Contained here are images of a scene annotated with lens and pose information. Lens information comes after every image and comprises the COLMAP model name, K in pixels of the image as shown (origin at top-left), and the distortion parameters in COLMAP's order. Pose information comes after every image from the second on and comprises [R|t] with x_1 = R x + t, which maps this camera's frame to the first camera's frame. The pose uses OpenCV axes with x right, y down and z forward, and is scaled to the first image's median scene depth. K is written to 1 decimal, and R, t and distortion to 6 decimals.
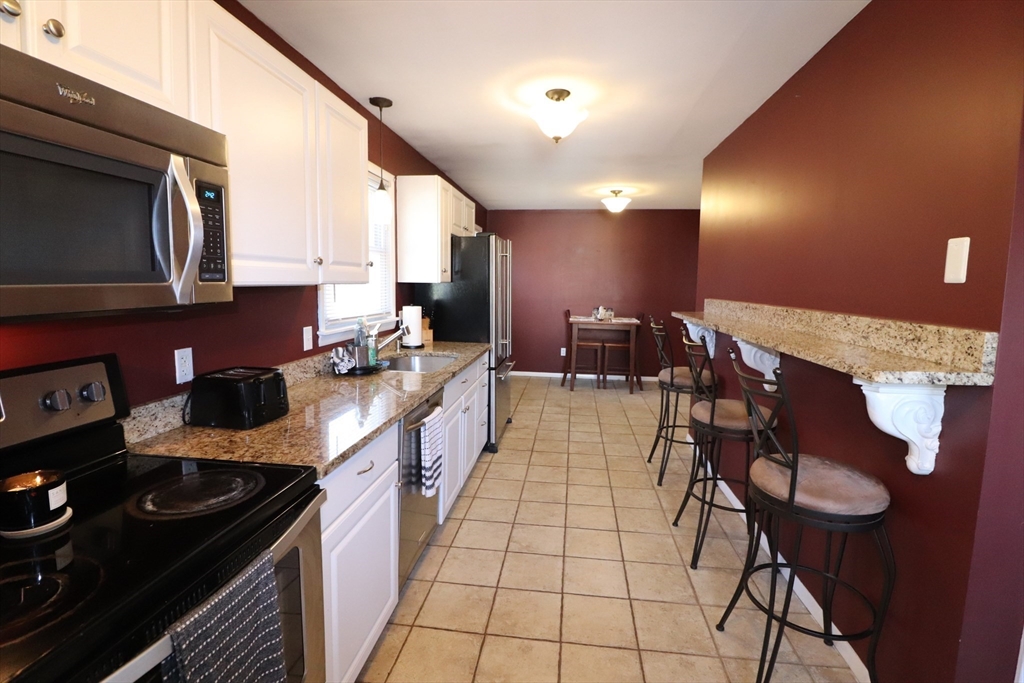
lens RADIAL K [[477.5, 0, 513.0], [0, 477.5, 335.1], [0, 0, 1]] dist [0.000257, -0.012241]
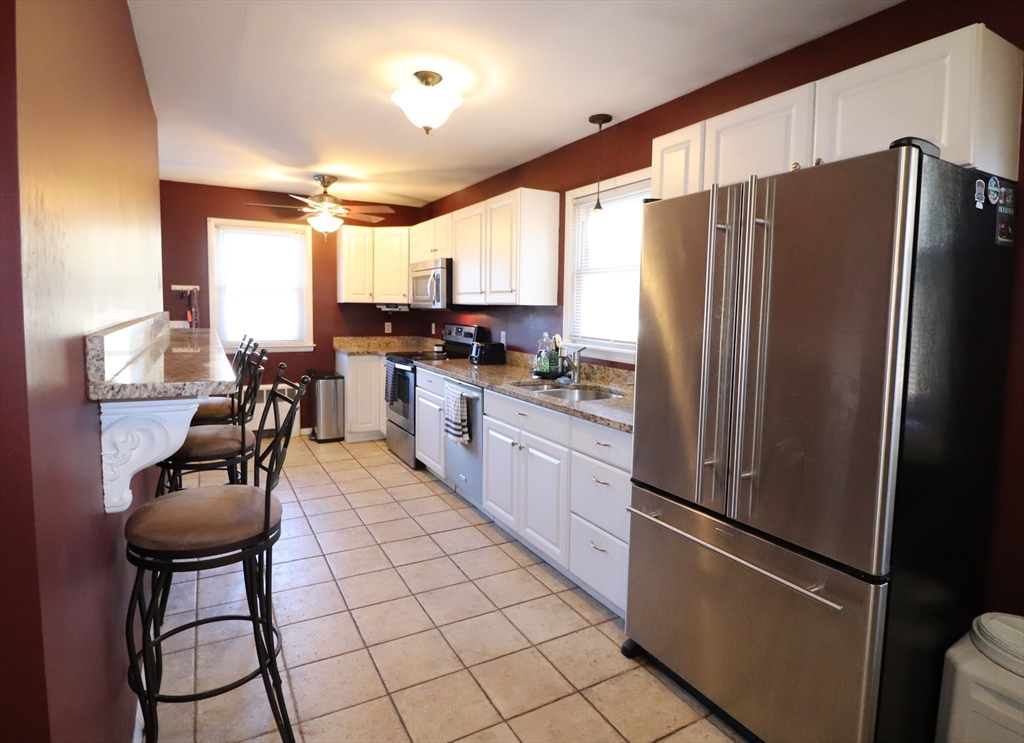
lens RADIAL K [[546.8, 0, 509.7], [0, 546.8, 348.4], [0, 0, 1]] dist [-0.000602, 0.000026]
pose [[-0.803990, 0.024213, -0.594150, 0.620449], [-0.087777, 0.983393, 0.158853, -0.221854], [0.588129, 0.179869, -0.788512, 2.147221]]
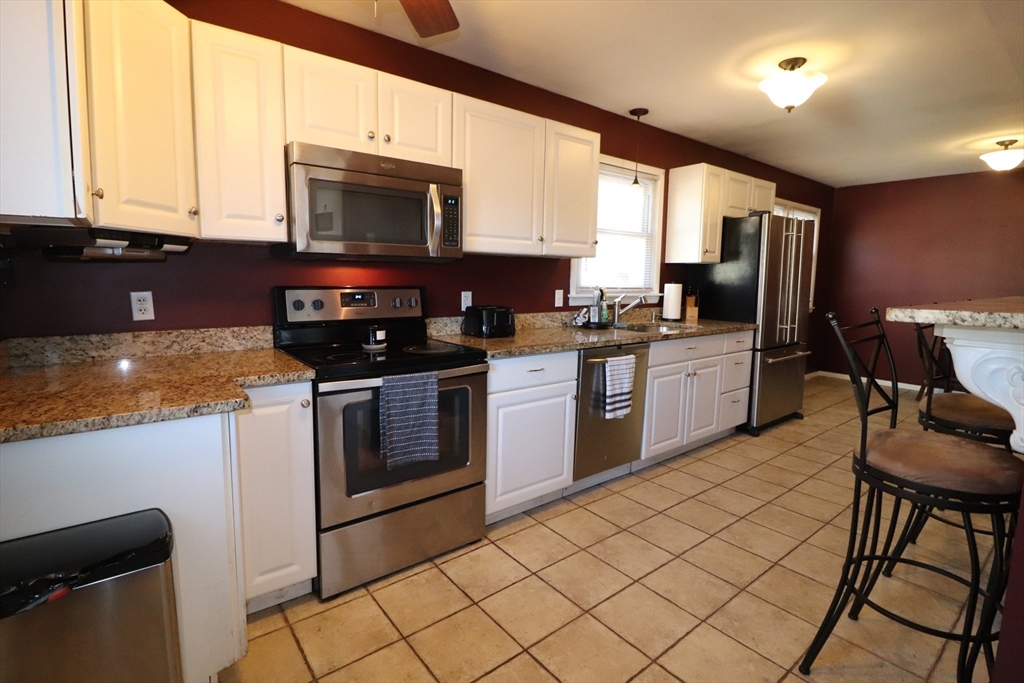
lens RADIAL K [[486.3, 0, 511.7], [0, 486.3, 335.0], [0, 0, 1]] dist [0.000000, -0.012240]
pose [[0.716797, 0.078407, -0.692859, 0.454803], [-0.080658, 0.996311, 0.029302, 0.081205], [0.692601, 0.034881, 0.720477, -0.116246]]
